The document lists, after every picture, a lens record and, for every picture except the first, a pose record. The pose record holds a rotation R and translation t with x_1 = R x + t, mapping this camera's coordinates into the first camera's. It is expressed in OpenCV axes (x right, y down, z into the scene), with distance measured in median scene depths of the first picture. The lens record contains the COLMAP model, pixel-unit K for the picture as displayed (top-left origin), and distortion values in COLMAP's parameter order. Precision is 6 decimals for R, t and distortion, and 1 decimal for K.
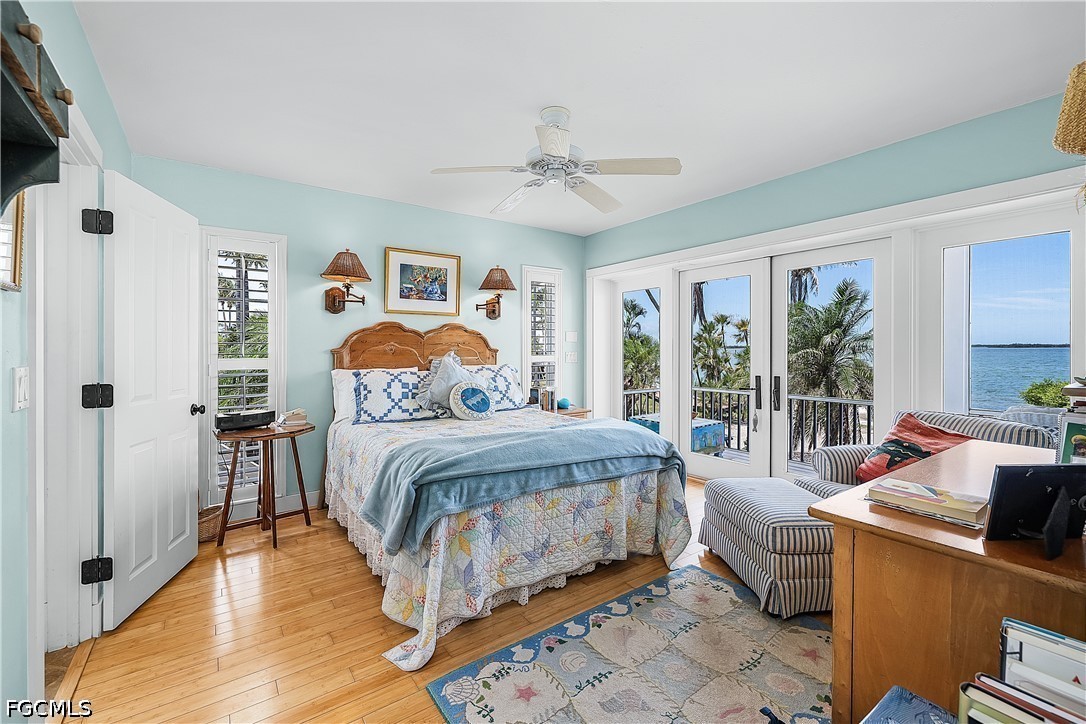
lens RADIAL K [[460.8, 0, 548.8], [0, 460.8, 346.8], [0, 0, 1]] dist [-0.001719, 0.001223]
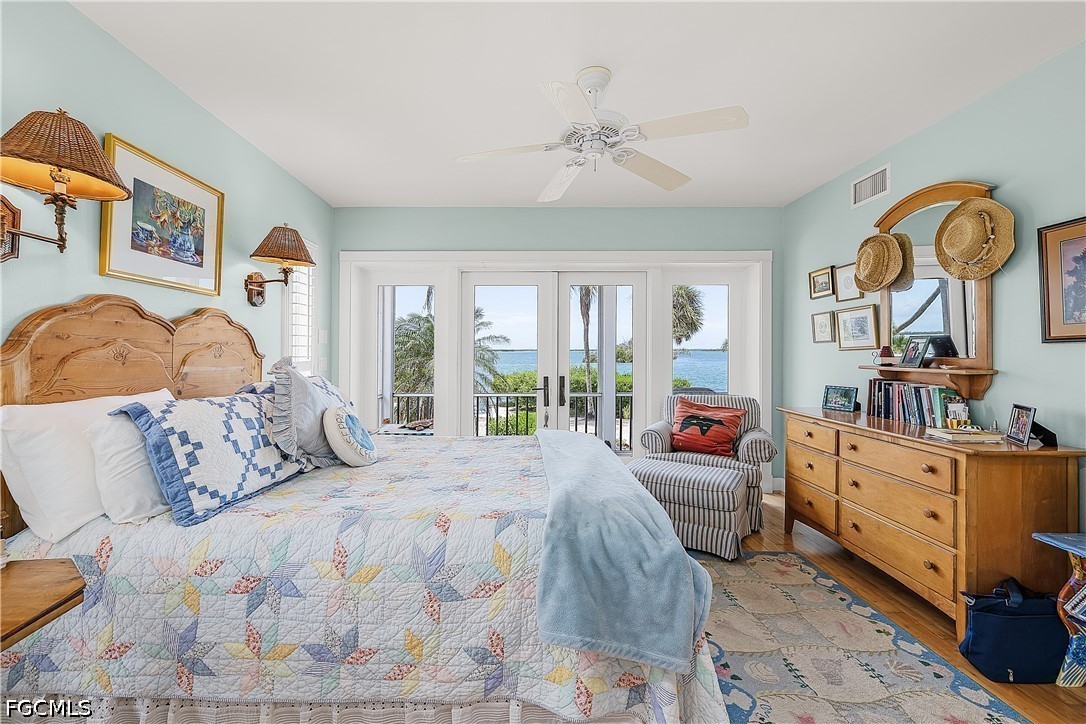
lens RADIAL K [[460.8, 0, 527.3], [0, 460.8, 352.4], [0, 0, 1]] dist [-0.001719, 0.001223]
pose [[0.588345, -0.001132, 0.808609, -0.468815], [-0.001361, 0.999996, 0.002391, 0.001749], [-0.808609, -0.002507, 0.588341, 0.378310]]
